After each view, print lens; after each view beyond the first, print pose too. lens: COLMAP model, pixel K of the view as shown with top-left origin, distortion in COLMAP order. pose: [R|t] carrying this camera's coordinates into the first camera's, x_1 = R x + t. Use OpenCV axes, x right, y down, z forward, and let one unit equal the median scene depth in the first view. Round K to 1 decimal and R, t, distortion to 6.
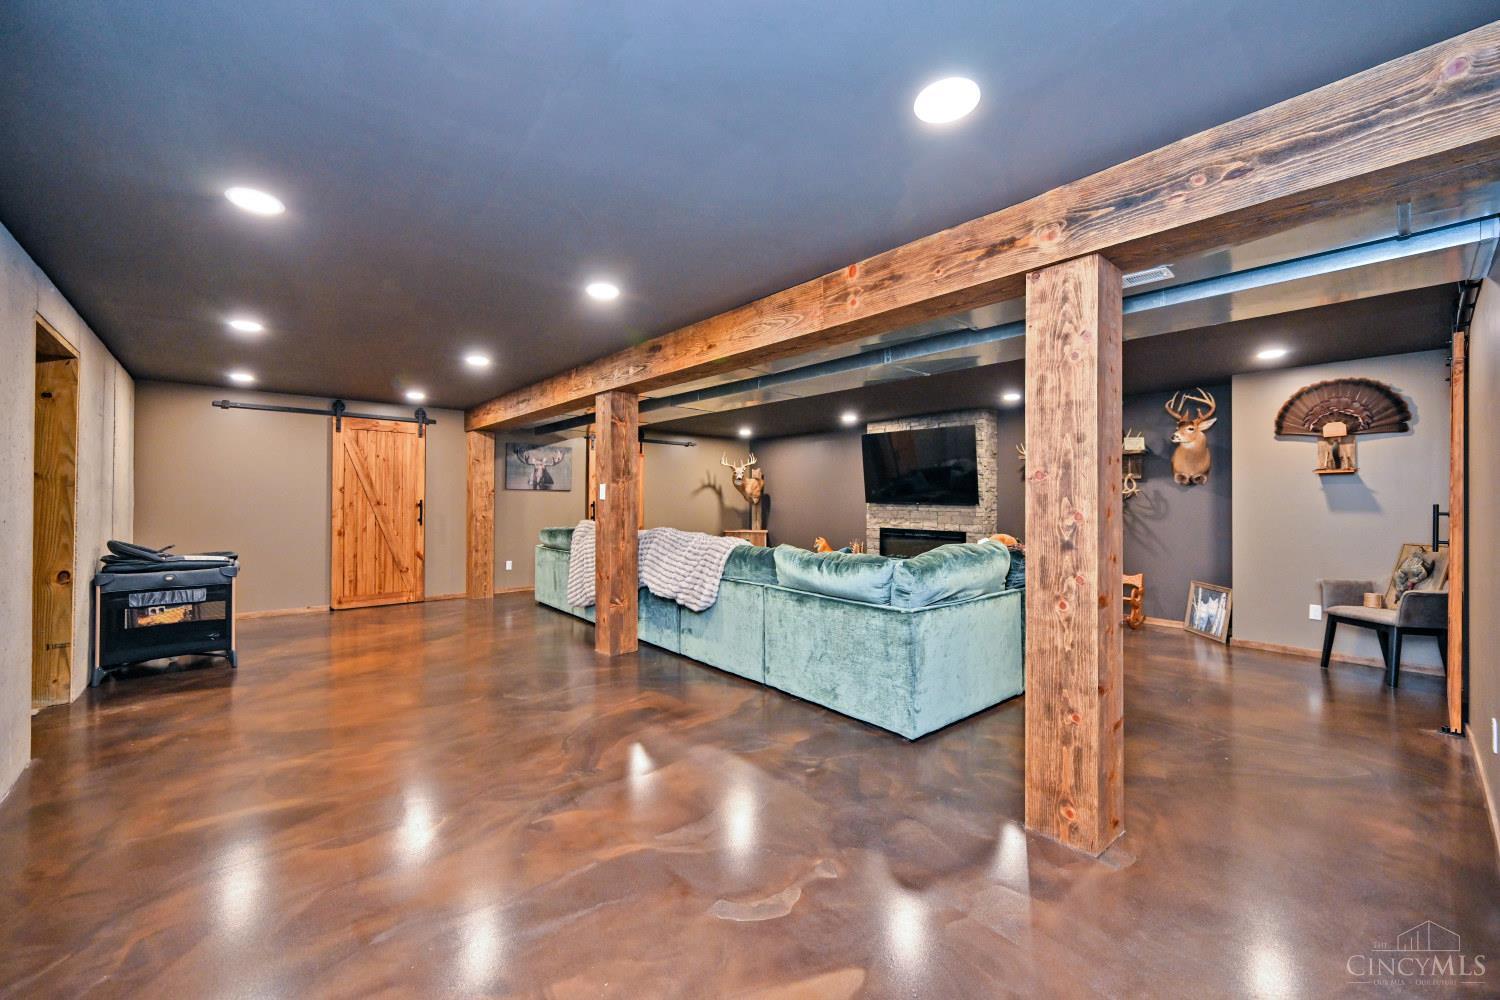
lens RADIAL K [[599.5, 0, 747.2], [0, 599.5, 499.5], [0, 0, 1]] dist [-0.000483, 0.000708]
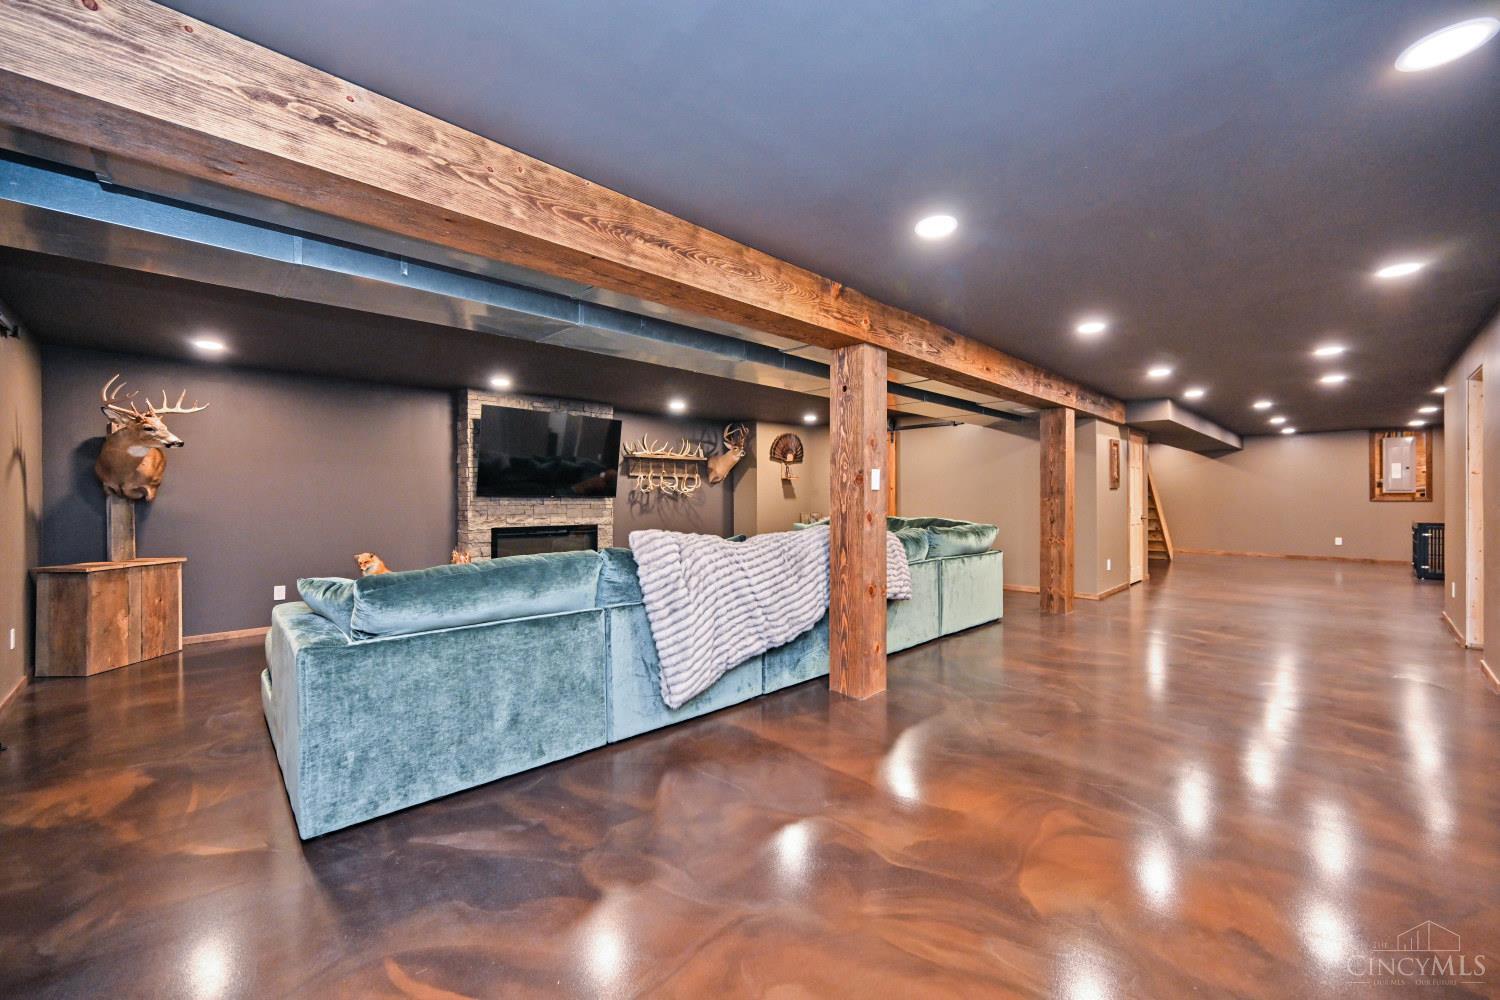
lens RADIAL K [[599.5, 0, 740.6], [0, 599.5, 497.0], [0, 0, 1]] dist [-0.000483, 0.000708]
pose [[-0.055552, -0.011325, 0.998392, -0.585566], [-0.004330, 0.999929, 0.011102, -0.003276], [-0.998446, -0.003706, -0.055597, 0.737980]]
